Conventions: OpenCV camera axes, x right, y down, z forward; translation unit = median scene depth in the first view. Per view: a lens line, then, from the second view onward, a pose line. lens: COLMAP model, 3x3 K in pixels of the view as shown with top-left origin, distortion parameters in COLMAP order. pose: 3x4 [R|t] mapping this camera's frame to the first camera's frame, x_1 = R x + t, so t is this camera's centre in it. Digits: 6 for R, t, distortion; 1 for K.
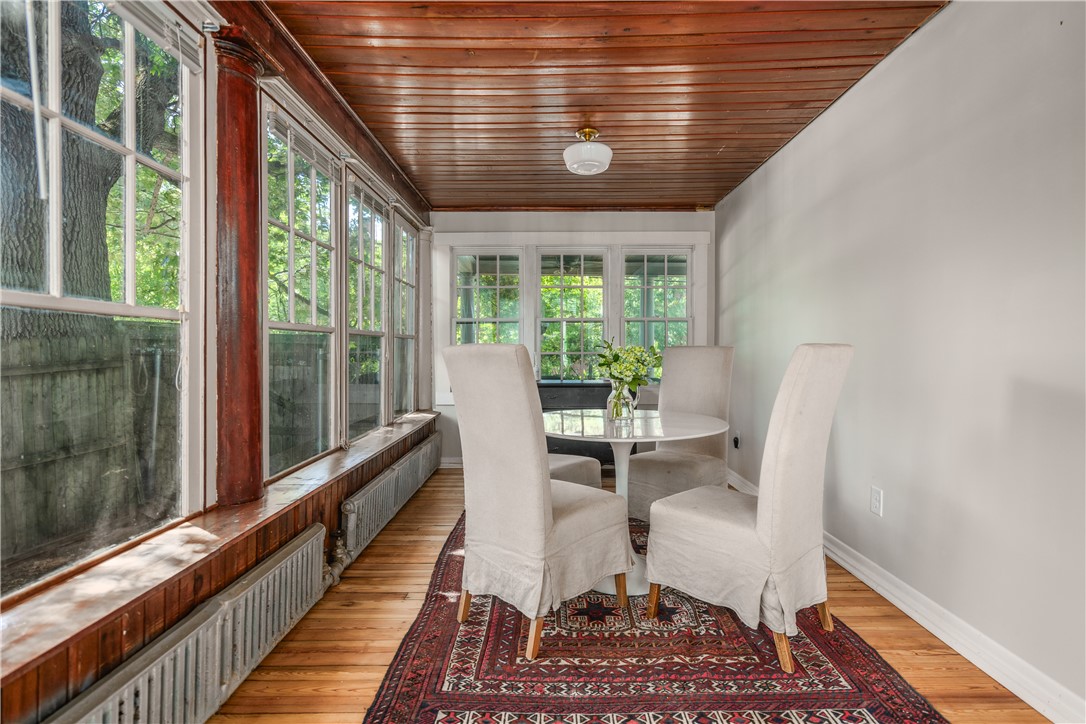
lens RADIAL K [[540.4, 0, 542.9], [0, 540.4, 362.4], [0, 0, 1]] dist [-0.000968, -0.000420]
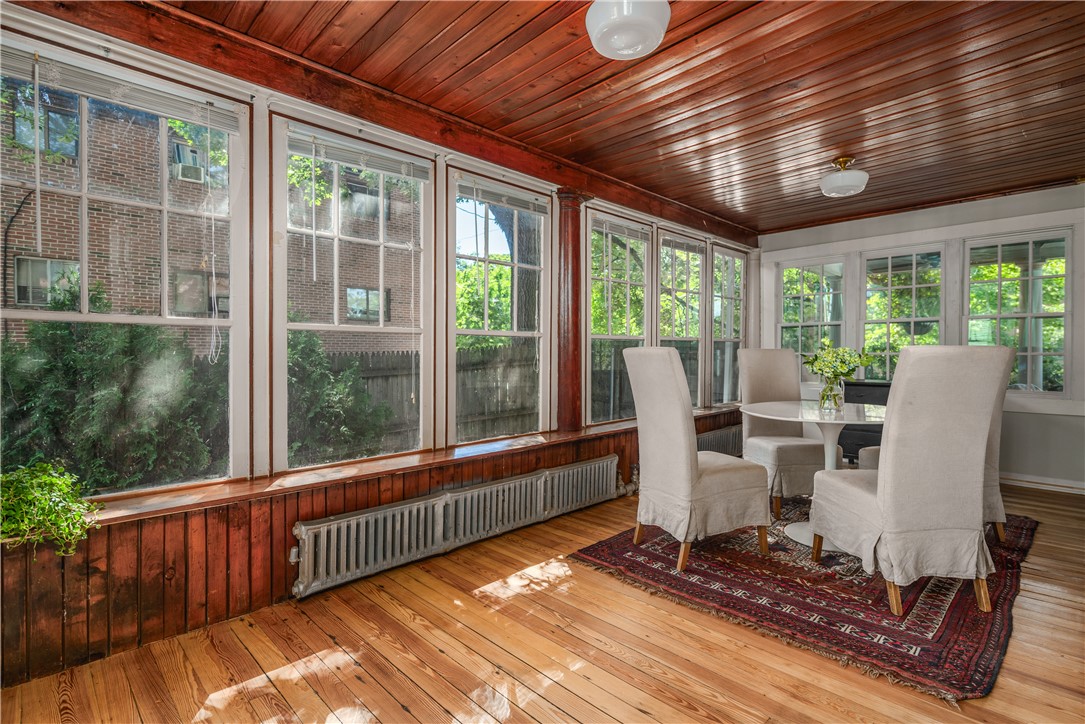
lens RADIAL K [[512.2, 0, 548.9], [0, 512.2, 358.0], [0, 0, 1]] dist [0.002146, -0.000524]
pose [[0.705442, 0.006678, -0.708737, 0.664675], [-0.015480, 0.999862, -0.005987, 0.013898], [0.708599, 0.015195, 0.705448, -0.324077]]
